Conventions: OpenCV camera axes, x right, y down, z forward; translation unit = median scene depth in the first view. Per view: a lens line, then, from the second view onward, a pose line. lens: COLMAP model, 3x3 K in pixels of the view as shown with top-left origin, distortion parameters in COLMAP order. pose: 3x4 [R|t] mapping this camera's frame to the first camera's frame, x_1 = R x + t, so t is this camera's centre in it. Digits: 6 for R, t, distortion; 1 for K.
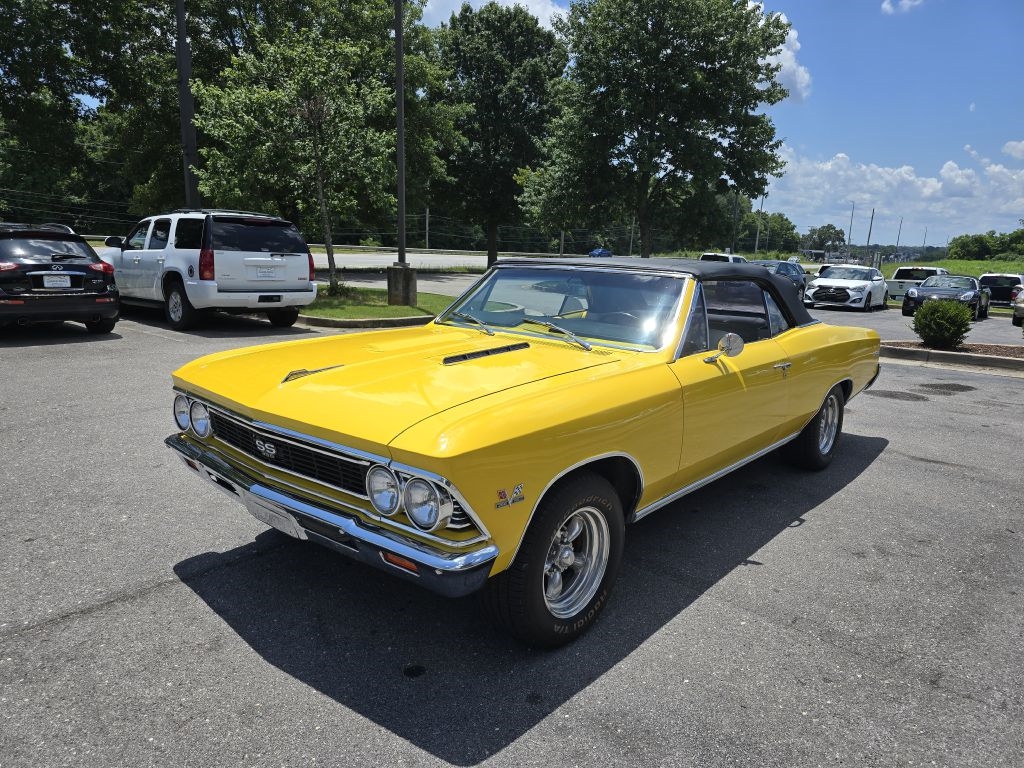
lens RADIAL K [[682.4, 0, 517.8], [0, 682.4, 378.1], [0, 0, 1]] dist [0.059395, -0.054463]
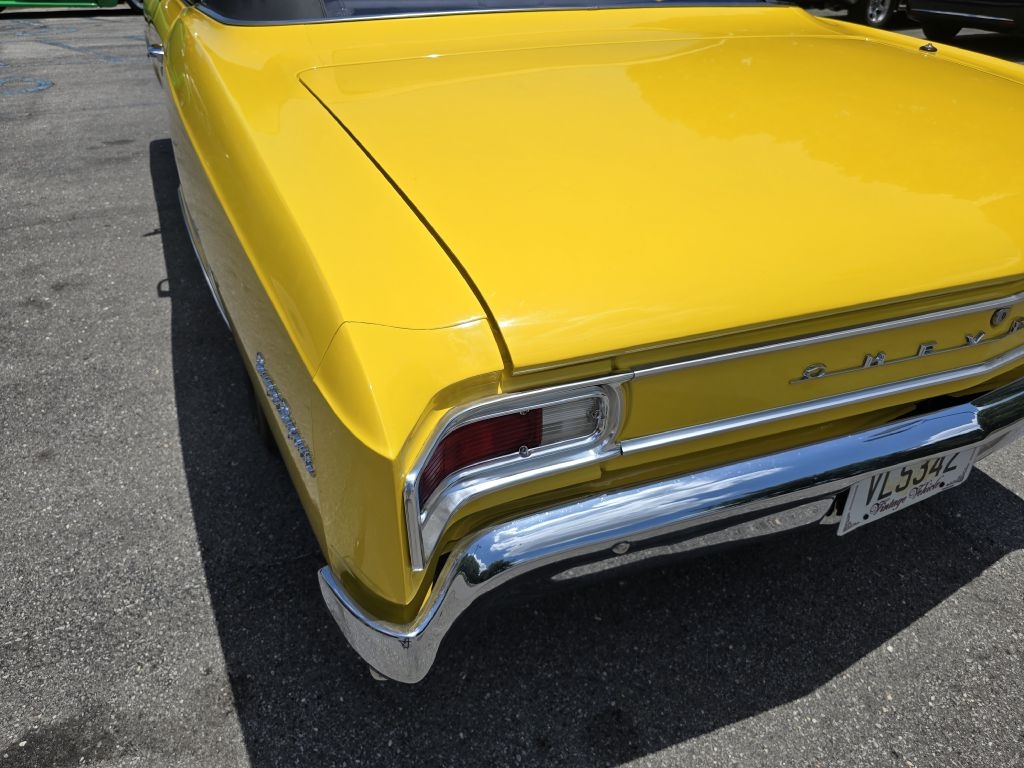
lens RADIAL K [[682.4, 0, 508.6], [0, 682.4, 384.7], [0, 0, 1]] dist [0.059395, -0.054463]
pose [[-0.406425, 0.468455, -0.784454, 0.214085], [-0.185512, 0.798370, 0.572879, -0.045635], [0.894653, 0.378358, -0.237574, 0.376934]]
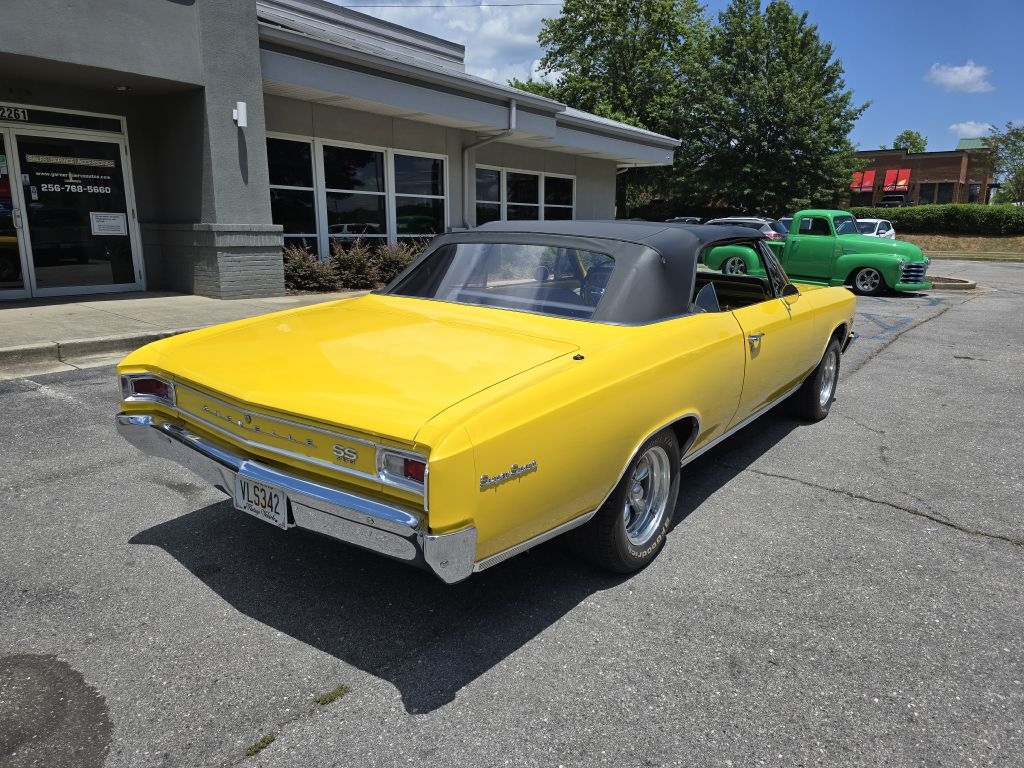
lens RADIAL K [[682.4, 0, 524.5], [0, 682.4, 377.7], [0, 0, 1]] dist [0.059395, -0.054463]
pose [[-0.995733, -0.035557, -0.085157, 0.101702], [-0.066769, 0.914590, 0.398831, -0.095022], [0.063703, 0.402815, -0.913062, 0.533213]]
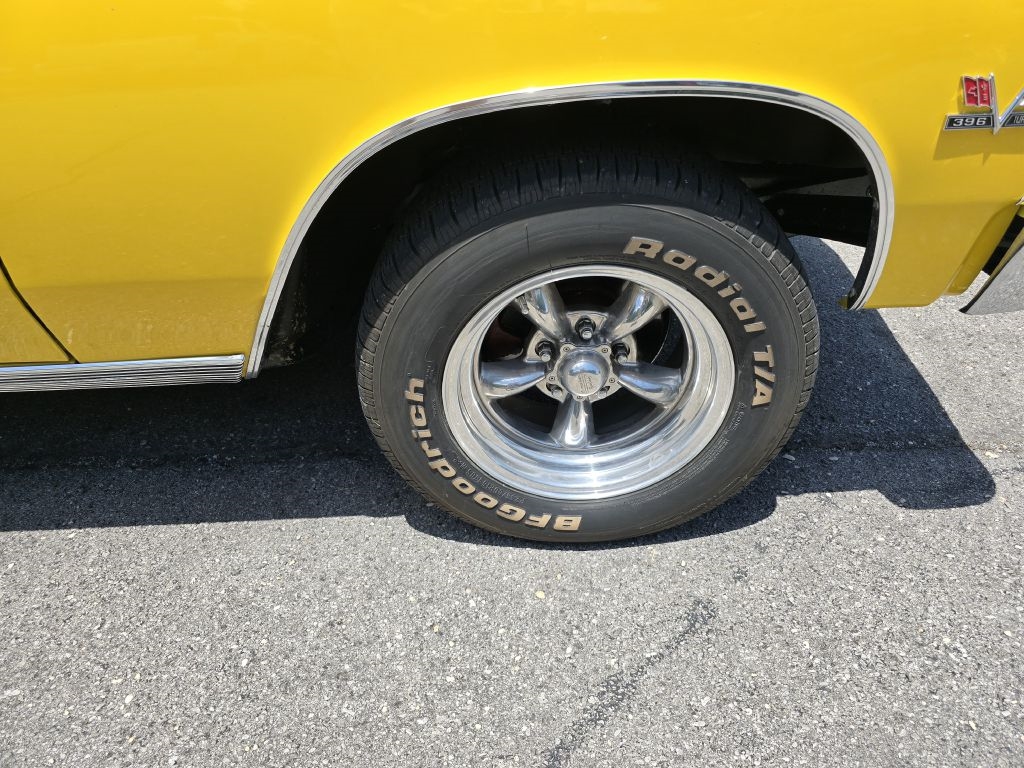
lens RADIAL K [[682.4, 0, 520.3], [0, 682.4, 380.0], [0, 0, 1]] dist [0.059395, -0.054463]
pose [[-0.673081, -0.432043, 0.600251, -0.106181], [0.141739, 0.721220, 0.678050, -0.016803], [-0.725859, 0.541461, -0.424203, 0.269111]]
